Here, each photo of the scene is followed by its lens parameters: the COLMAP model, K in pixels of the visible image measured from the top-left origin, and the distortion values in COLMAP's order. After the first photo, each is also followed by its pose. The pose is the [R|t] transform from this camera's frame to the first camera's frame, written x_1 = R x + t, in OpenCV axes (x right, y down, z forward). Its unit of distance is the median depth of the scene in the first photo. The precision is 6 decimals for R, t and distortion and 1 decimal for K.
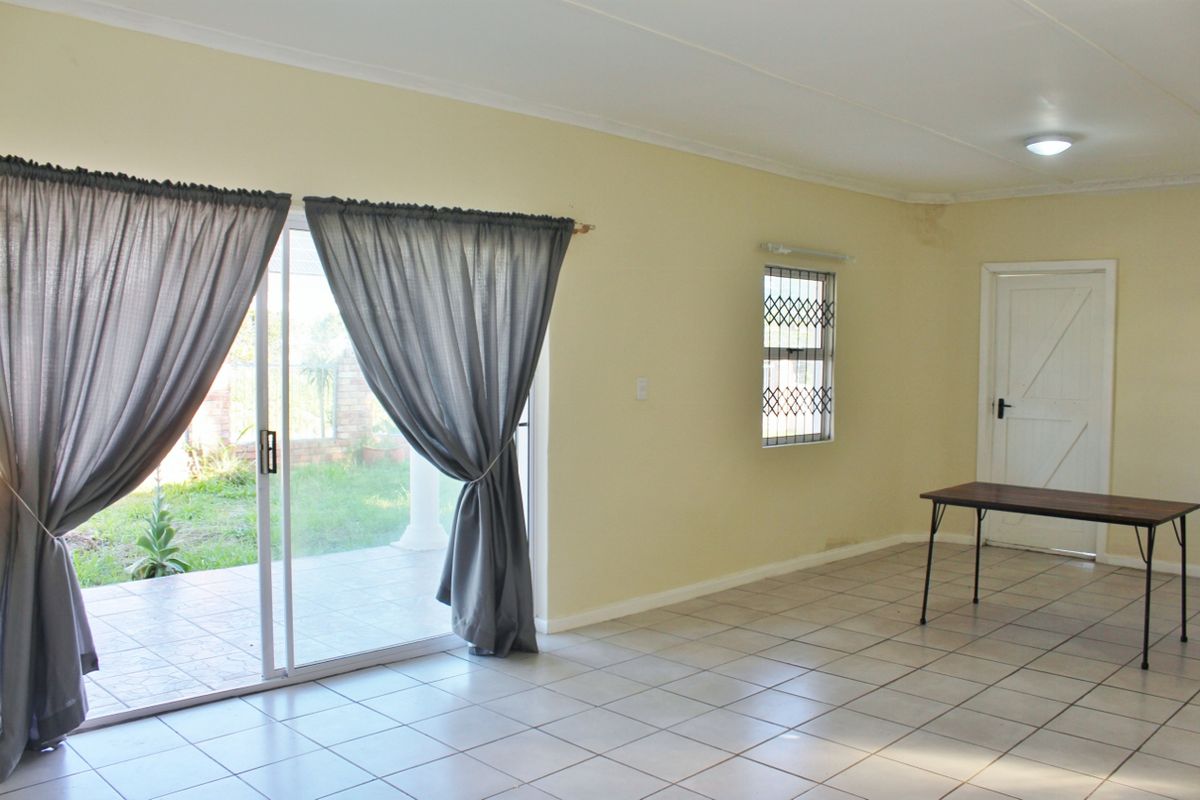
lens RADIAL K [[1007.7, 0, 566.4], [0, 1007.7, 407.5], [0, 0, 1]] dist [-0.110367, 0.013350]
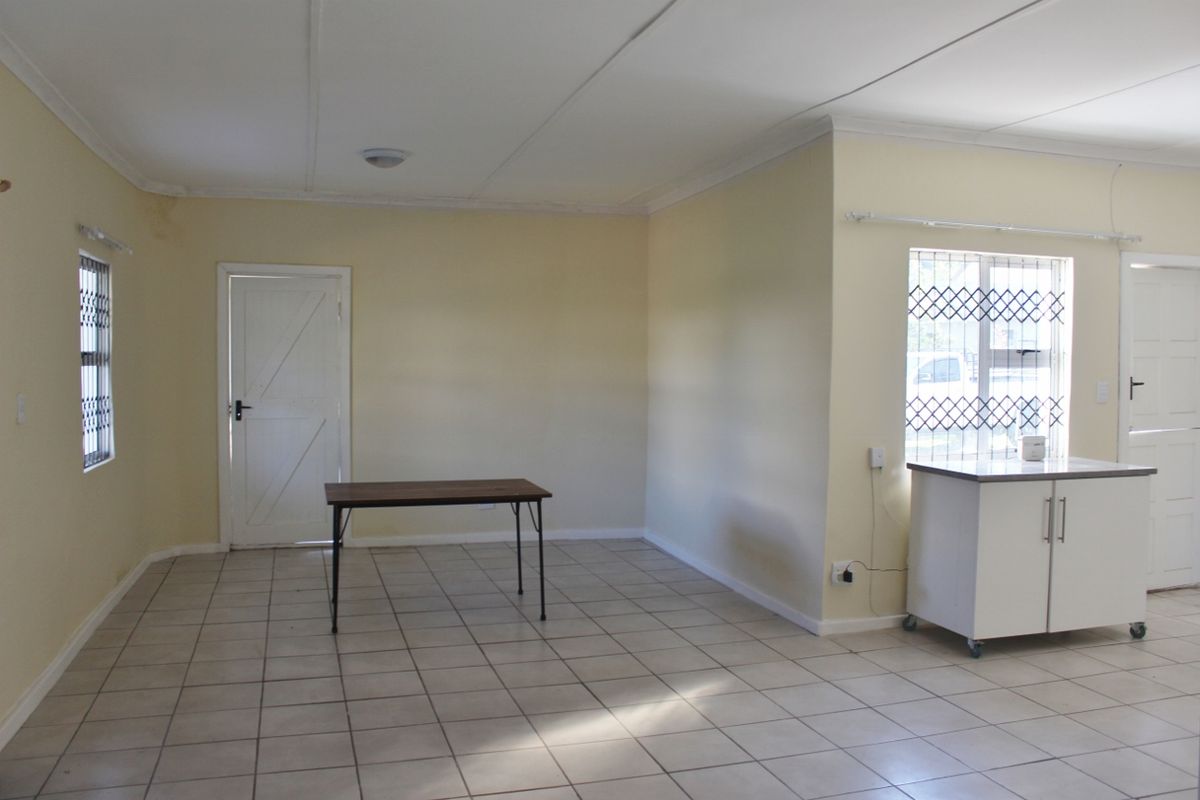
lens RADIAL K [[1007.7, 0, 600.9], [0, 1007.7, 398.5], [0, 0, 1]] dist [-0.110367, 0.013350]
pose [[0.458485, -0.044094, 0.887607, -0.361526], [0.048456, 0.998523, 0.024574, -0.023068], [-0.887380, 0.031743, 0.459945, 0.285587]]
